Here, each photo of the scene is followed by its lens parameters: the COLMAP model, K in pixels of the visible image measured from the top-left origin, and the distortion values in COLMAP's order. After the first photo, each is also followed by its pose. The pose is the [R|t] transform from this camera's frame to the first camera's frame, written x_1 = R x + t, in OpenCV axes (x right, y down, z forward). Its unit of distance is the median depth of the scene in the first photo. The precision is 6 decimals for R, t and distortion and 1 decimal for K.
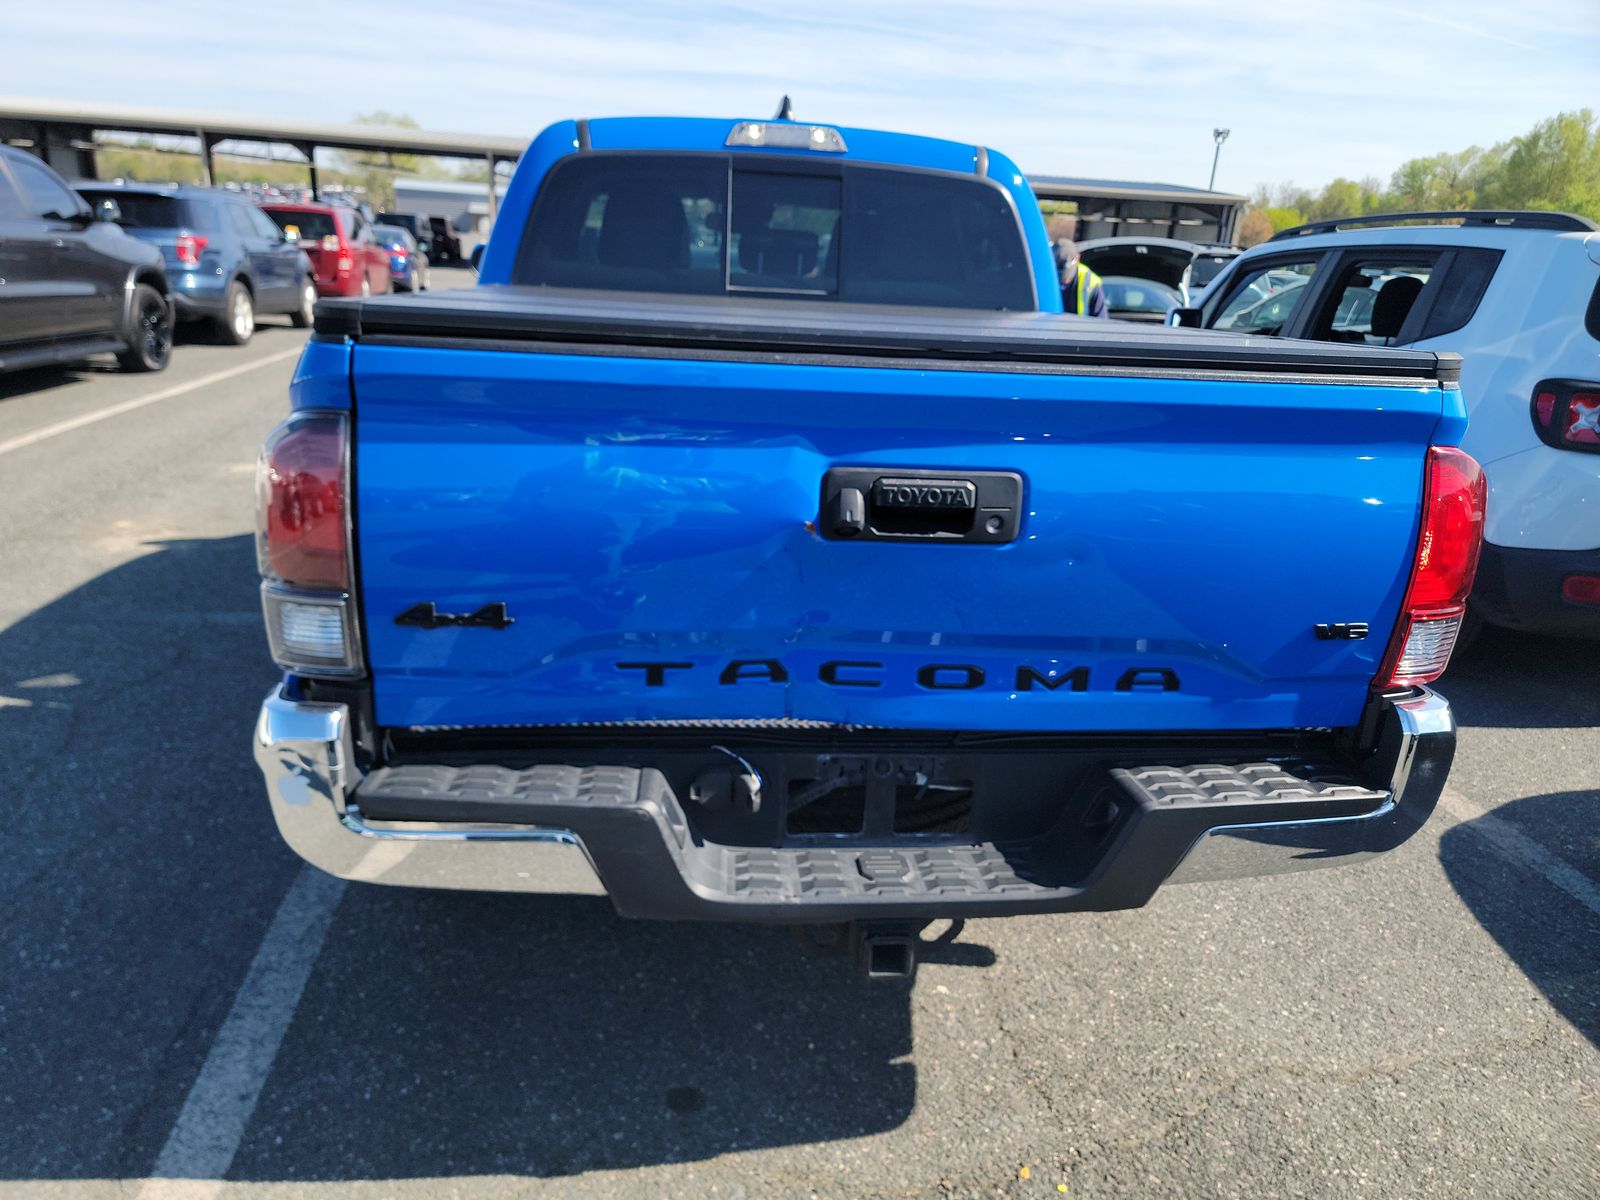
lens RADIAL K [[1119.4, 0, 794.3], [0, 1119.4, 611.7], [0, 0, 1]] dist [0.051989, -0.036088]
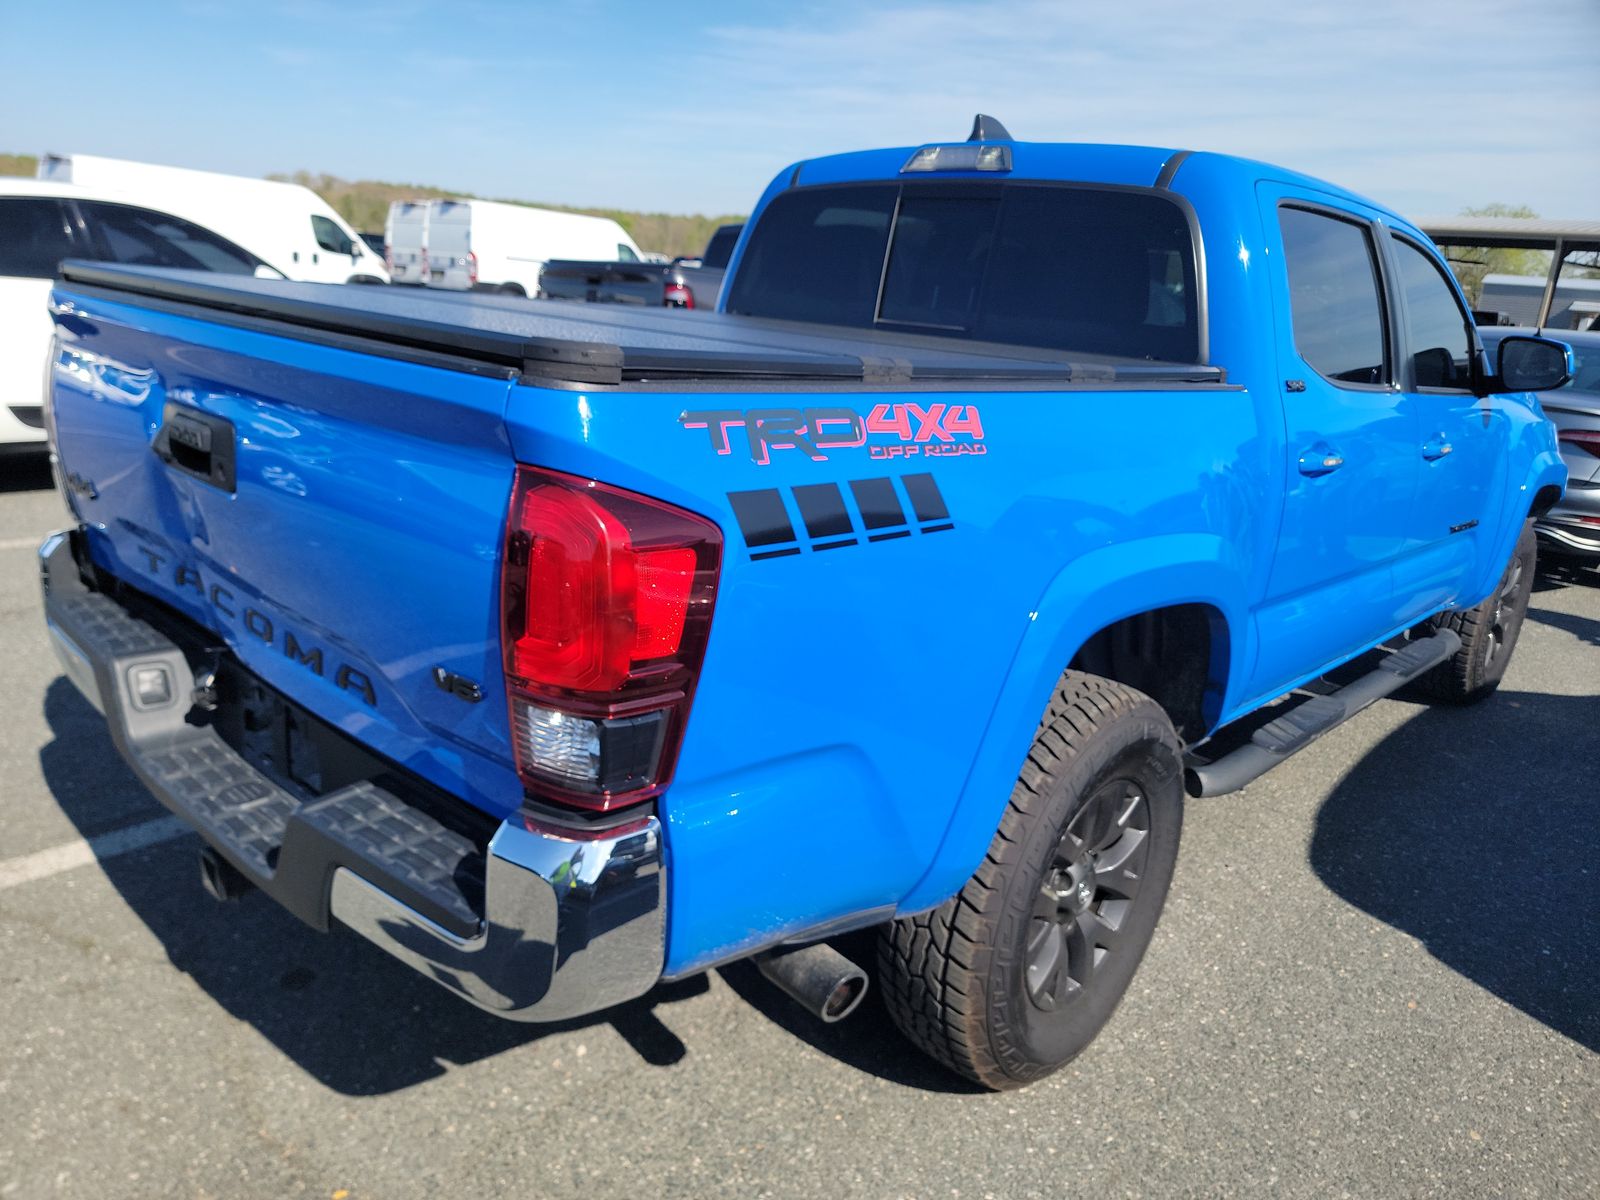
lens RADIAL K [[1128.1, 0, 798.0], [0, 1128.1, 631.7], [0, 0, 1]] dist [0.040040, -0.002870]
pose [[0.646201, 0.221302, -0.730376, 0.660700], [-0.269648, 0.961512, 0.052765, -0.067798], [0.713943, 0.162848, 0.681004, 0.346393]]
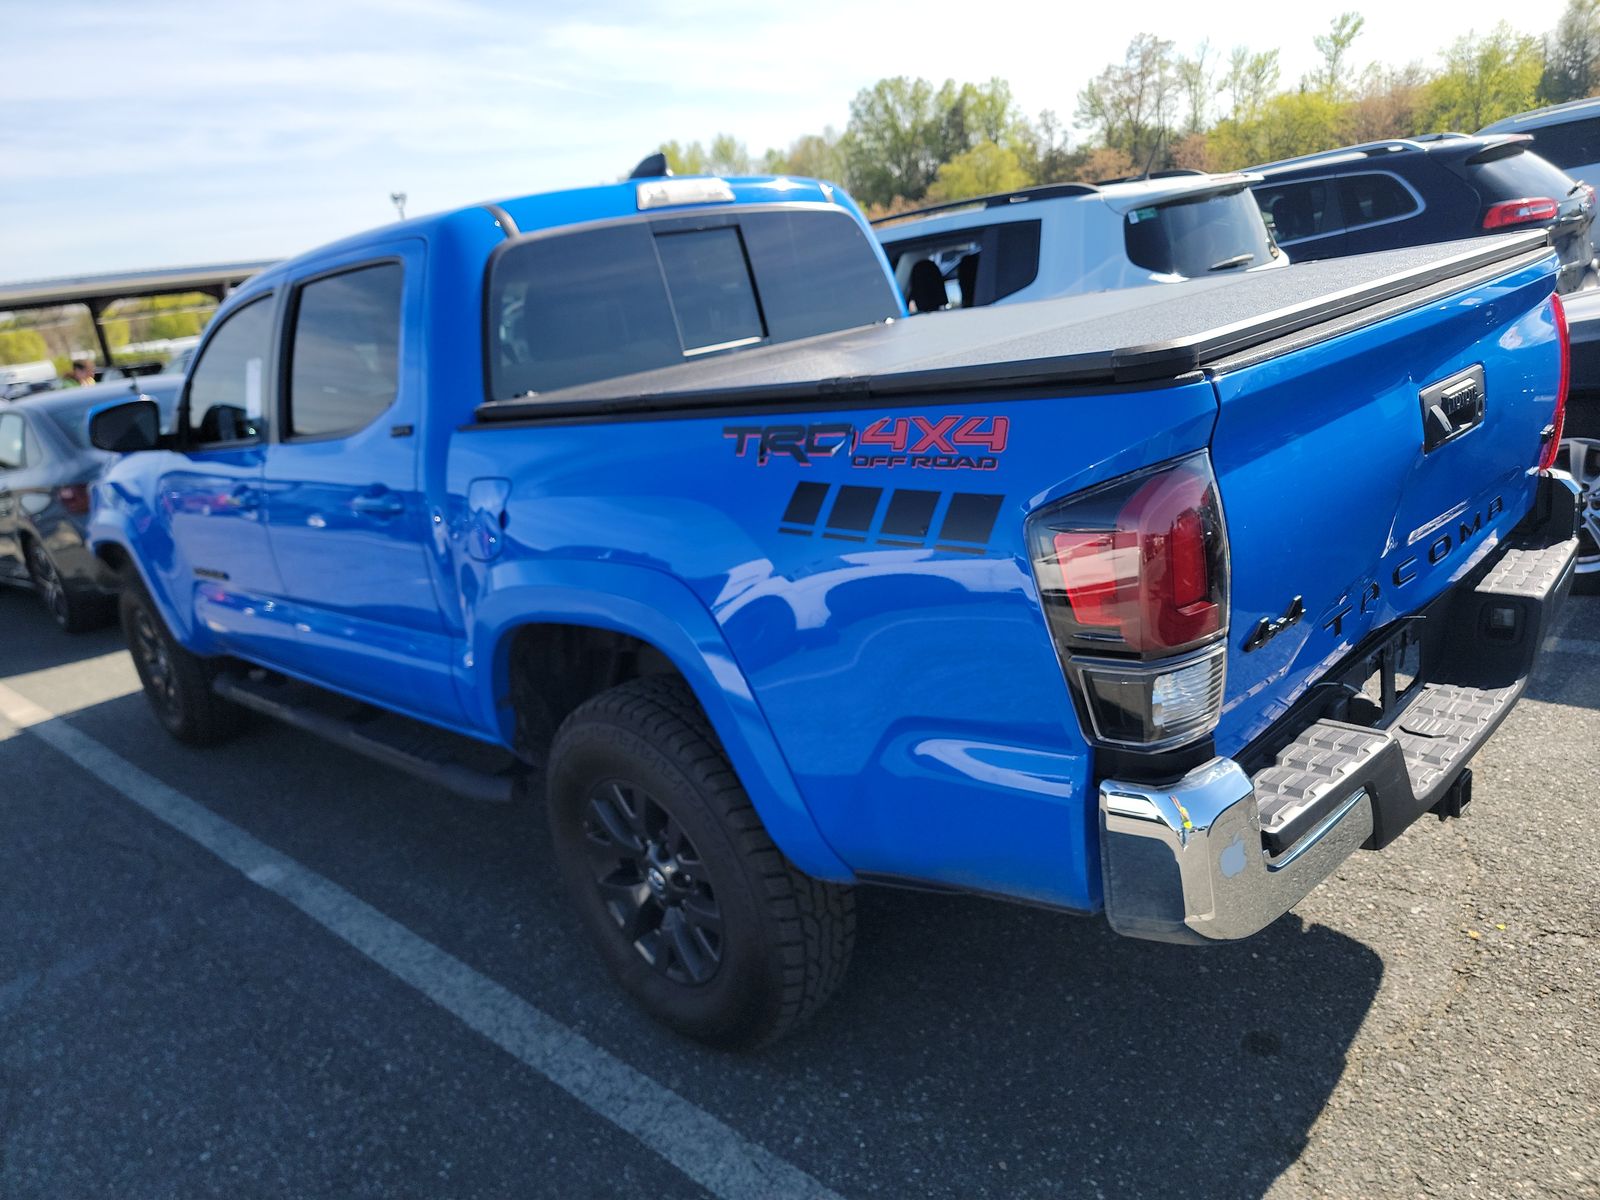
lens RADIAL K [[1132.7, 0, 793.5], [0, 1132.7, 606.5], [0, 0, 1]] dist [0.042937, 0.001037]
pose [[0.769418, -0.332808, 0.545192, -0.584630], [0.364158, 0.929790, 0.053654, -0.107555], [-0.524771, 0.157253, 0.836592, 0.181914]]
